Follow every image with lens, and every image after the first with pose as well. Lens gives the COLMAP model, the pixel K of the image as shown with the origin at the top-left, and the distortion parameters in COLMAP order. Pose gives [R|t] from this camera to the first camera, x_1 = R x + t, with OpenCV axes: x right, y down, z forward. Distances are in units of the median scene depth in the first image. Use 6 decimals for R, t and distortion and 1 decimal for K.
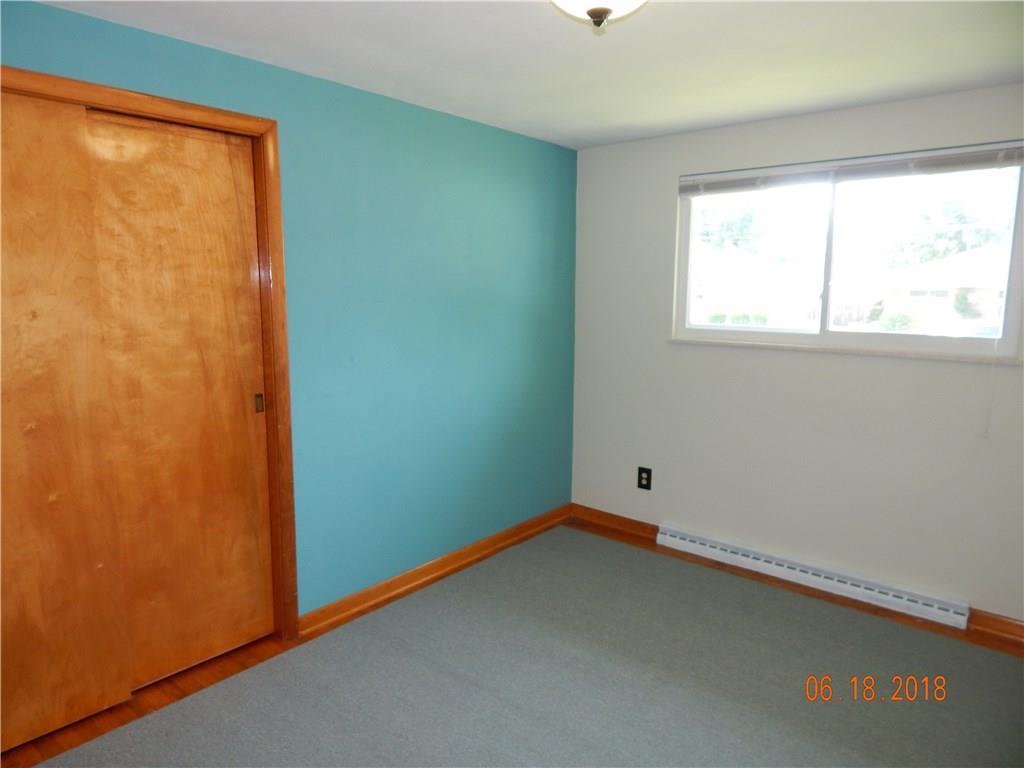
lens RADIAL K [[658.9, 0, 512.8], [0, 658.9, 390.2], [0, 0, 1]] dist [0.002175, -0.013226]
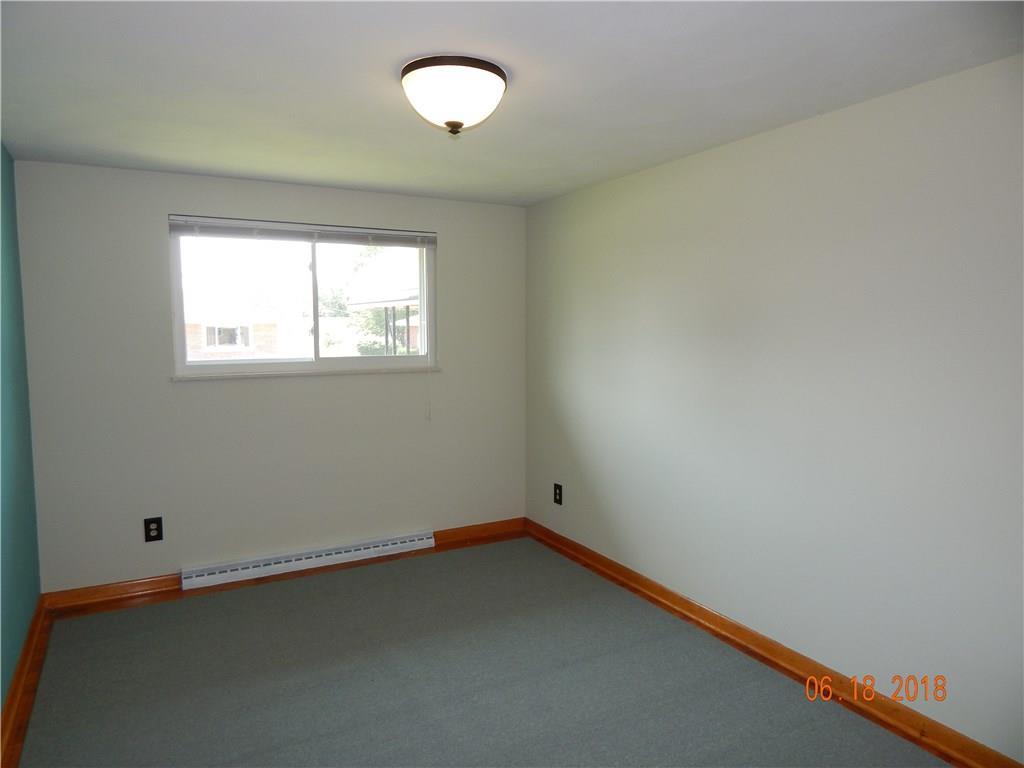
lens RADIAL K [[658.9, 0, 510.2], [0, 658.9, 379.4], [0, 0, 1]] dist [0.002175, -0.013226]
pose [[0.369993, -0.092701, 0.924398, -0.502622], [0.149990, 0.987917, 0.039037, -0.039450], [-0.916847, 0.124207, 0.379427, 0.179588]]
